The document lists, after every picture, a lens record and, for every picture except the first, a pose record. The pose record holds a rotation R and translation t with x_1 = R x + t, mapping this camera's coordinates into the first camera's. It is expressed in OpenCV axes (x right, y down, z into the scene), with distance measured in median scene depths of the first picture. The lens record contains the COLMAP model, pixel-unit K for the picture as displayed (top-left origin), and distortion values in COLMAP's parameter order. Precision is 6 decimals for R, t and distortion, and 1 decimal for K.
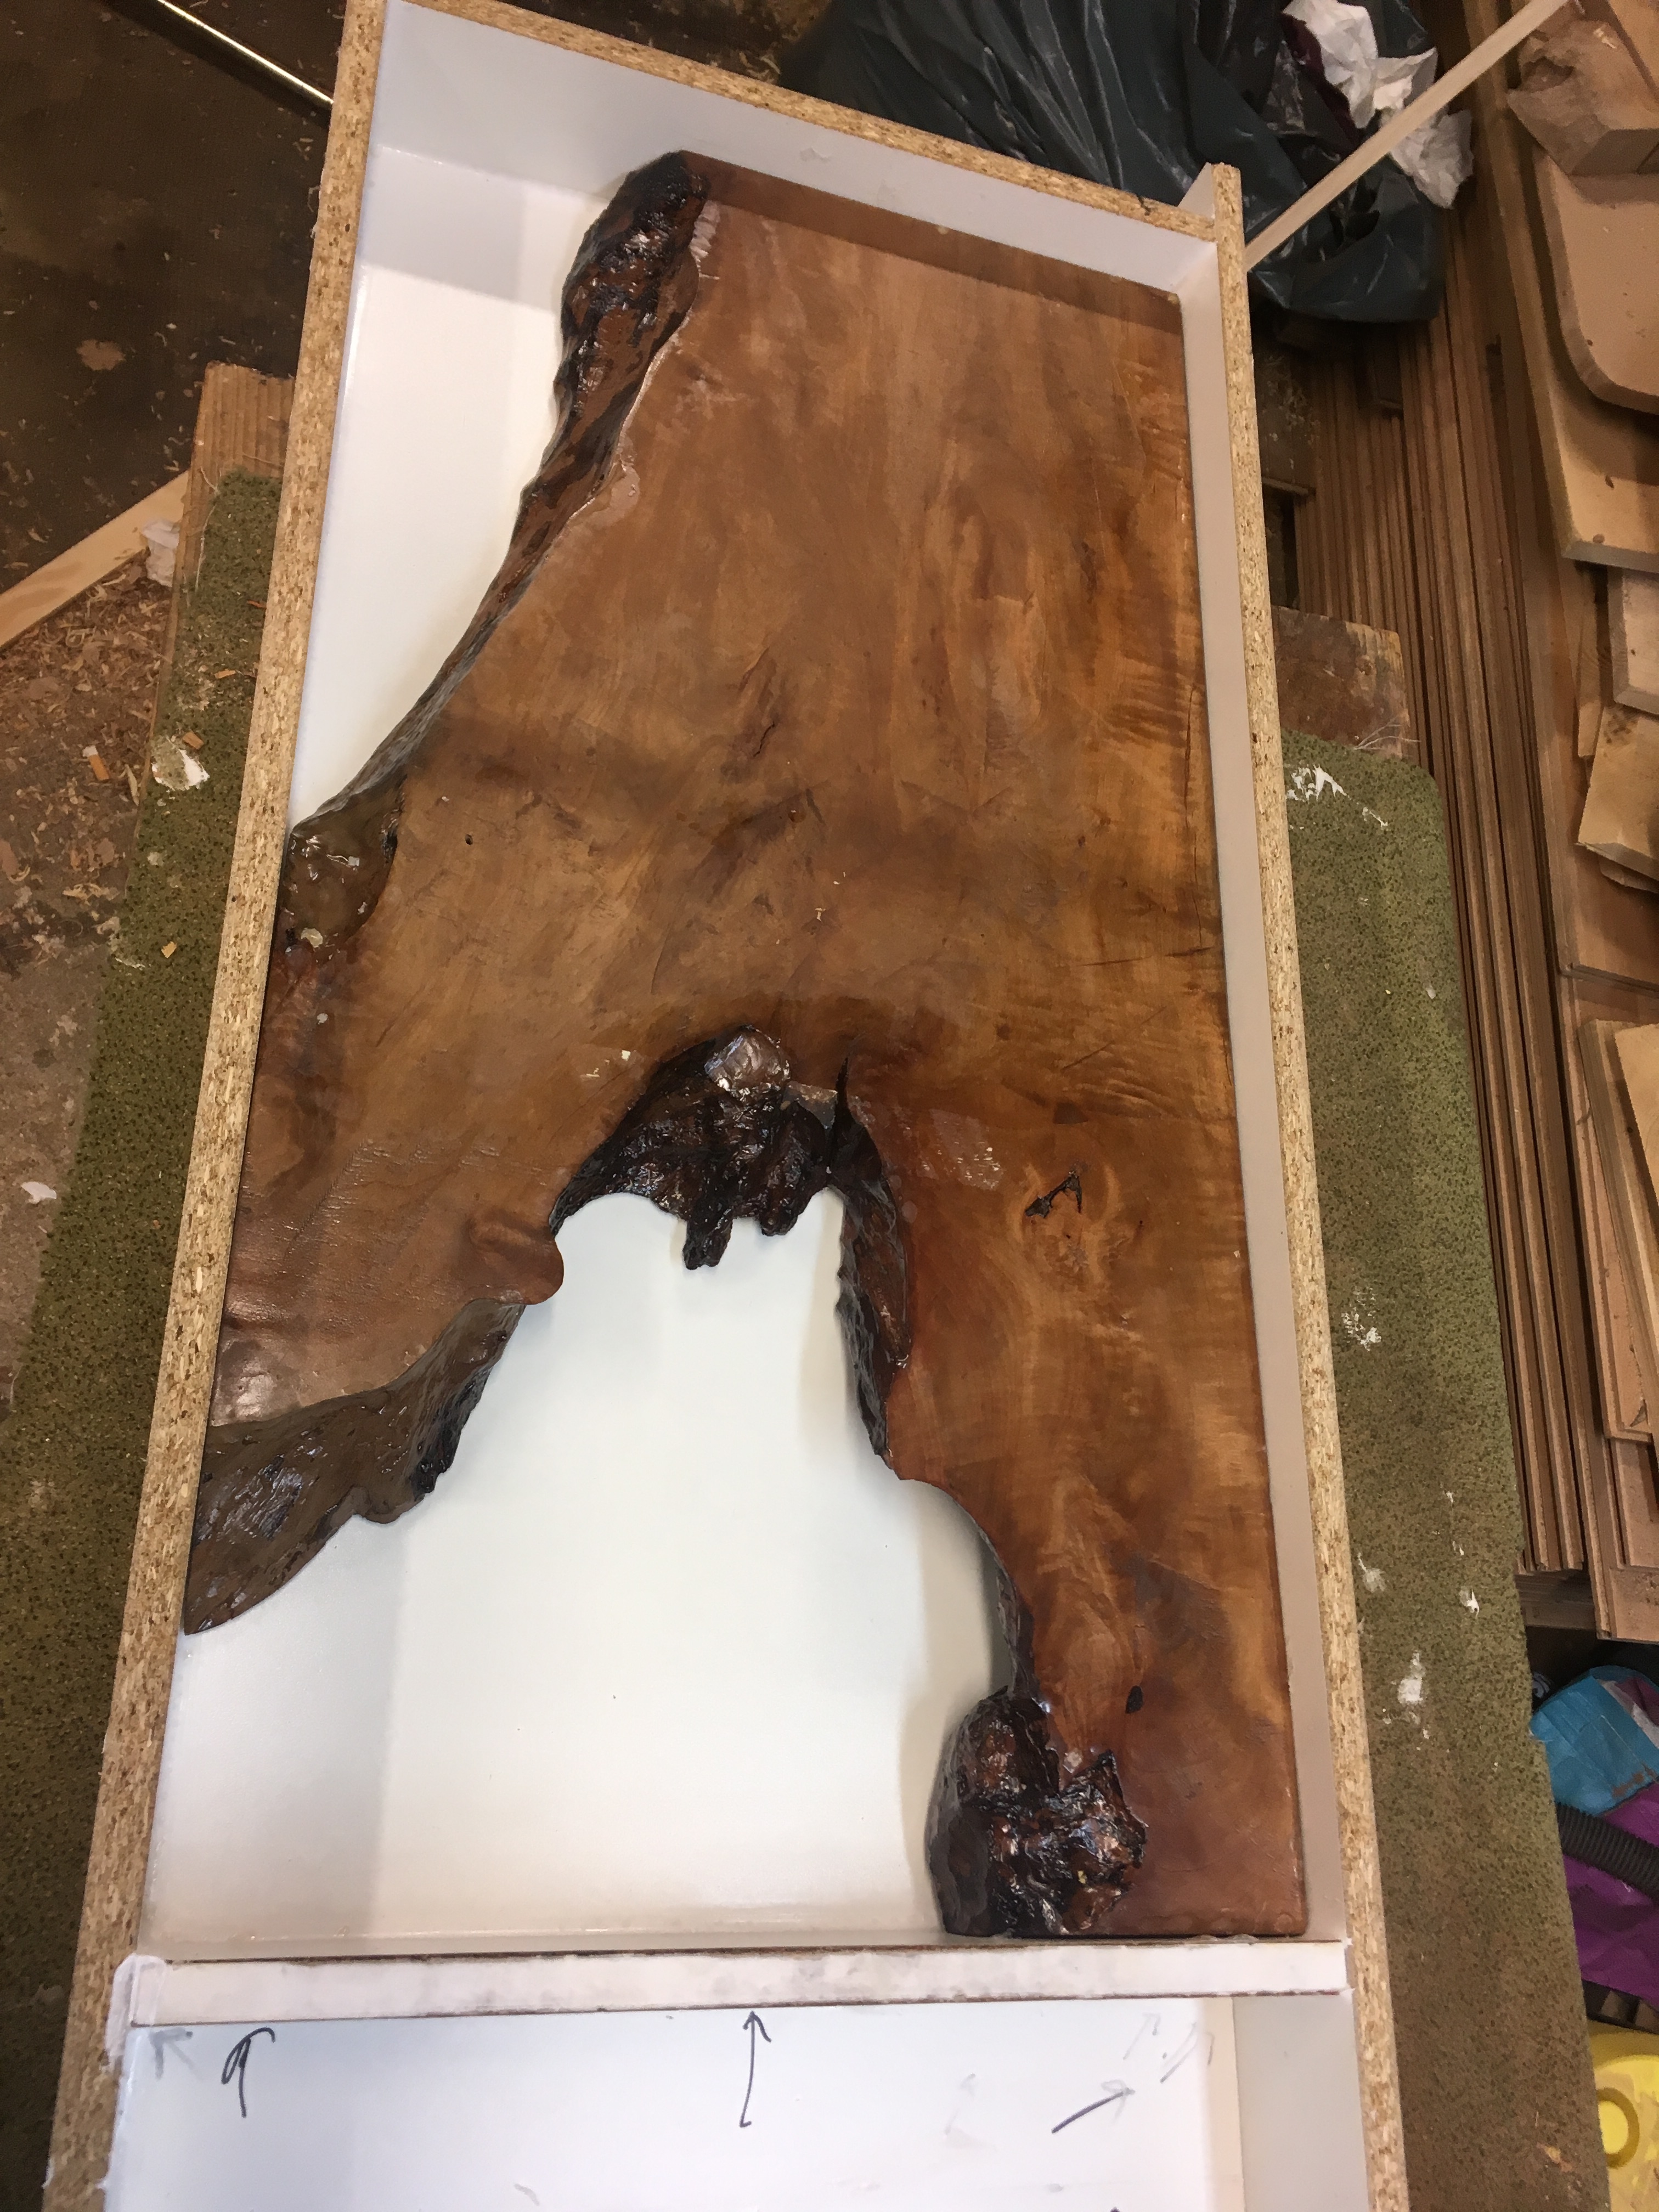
lens RADIAL K [[1899.4, 0, 829.5], [0, 1899.4, 1106.0], [0, 0, 1]] dist [0.093141, -0.139736]
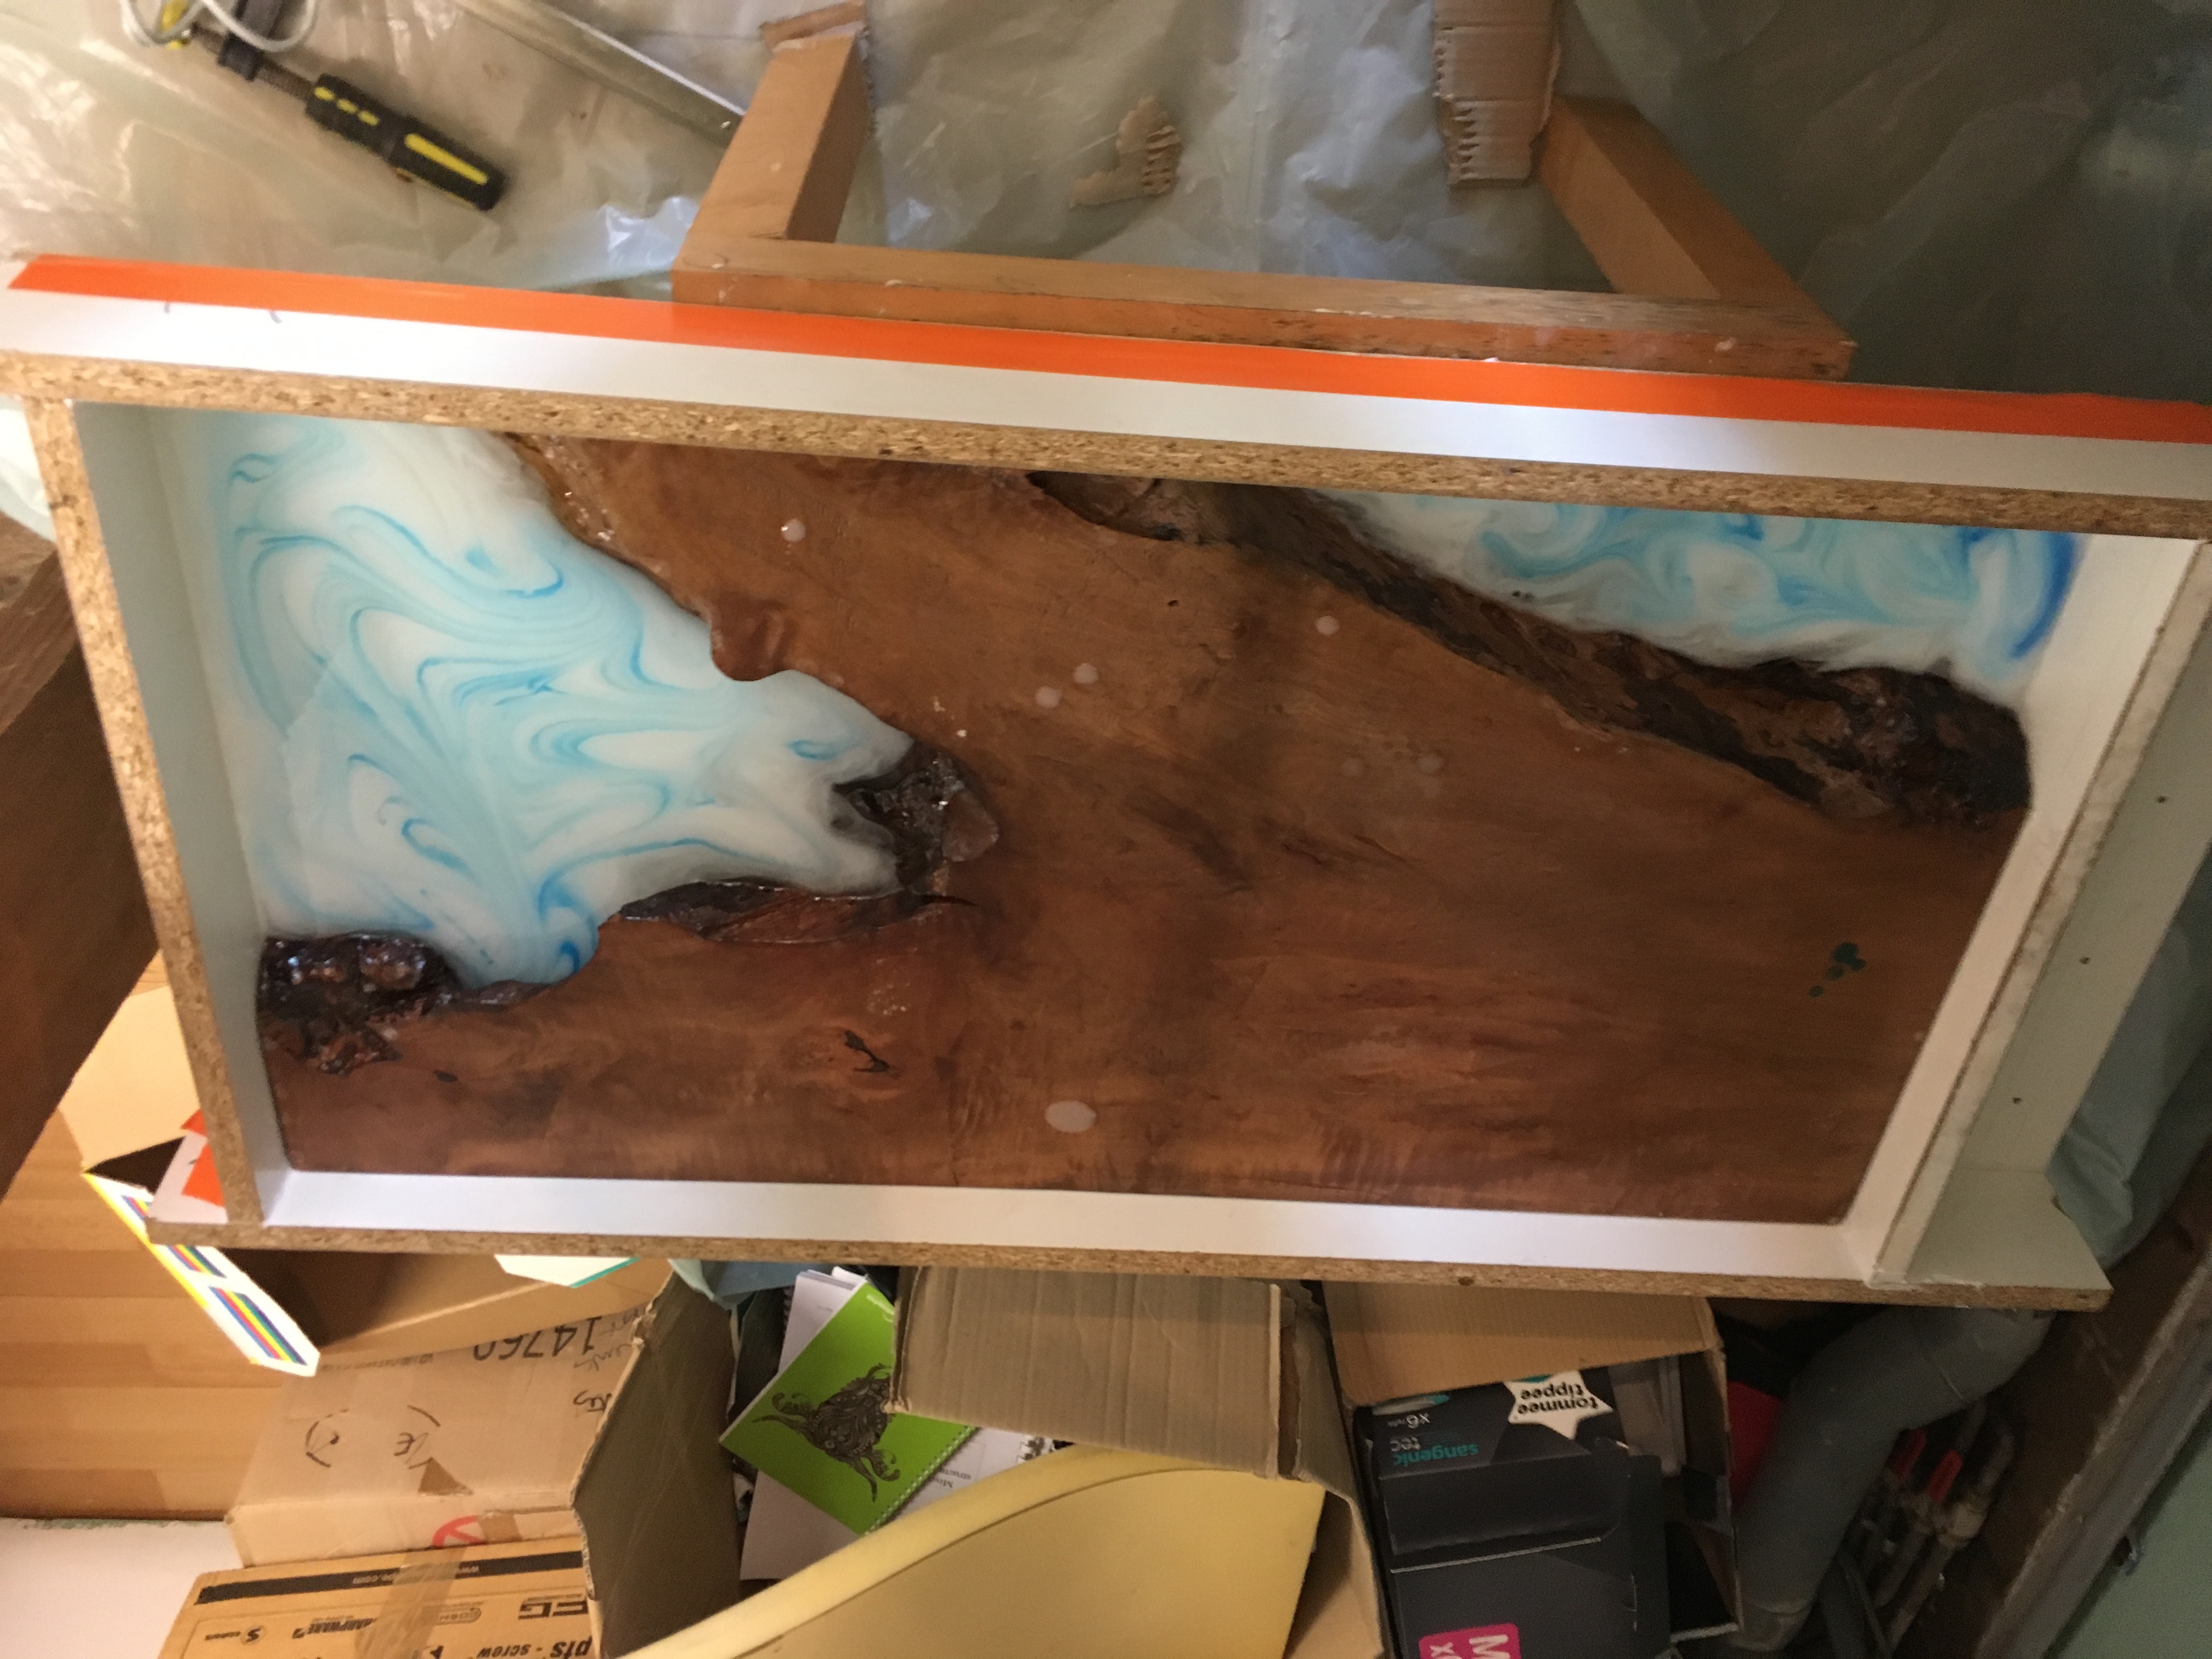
lens RADIAL K [[1876.1, 0, 1102.8], [0, 1876.1, 817.9], [0, 0, 1]] dist [0.092091, -0.132980]
pose [[-0.065360, 0.961952, 0.265287, -0.326955], [-0.949680, -0.141578, 0.279397, -0.381765], [0.306326, -0.233676, 0.922800, 0.025634]]
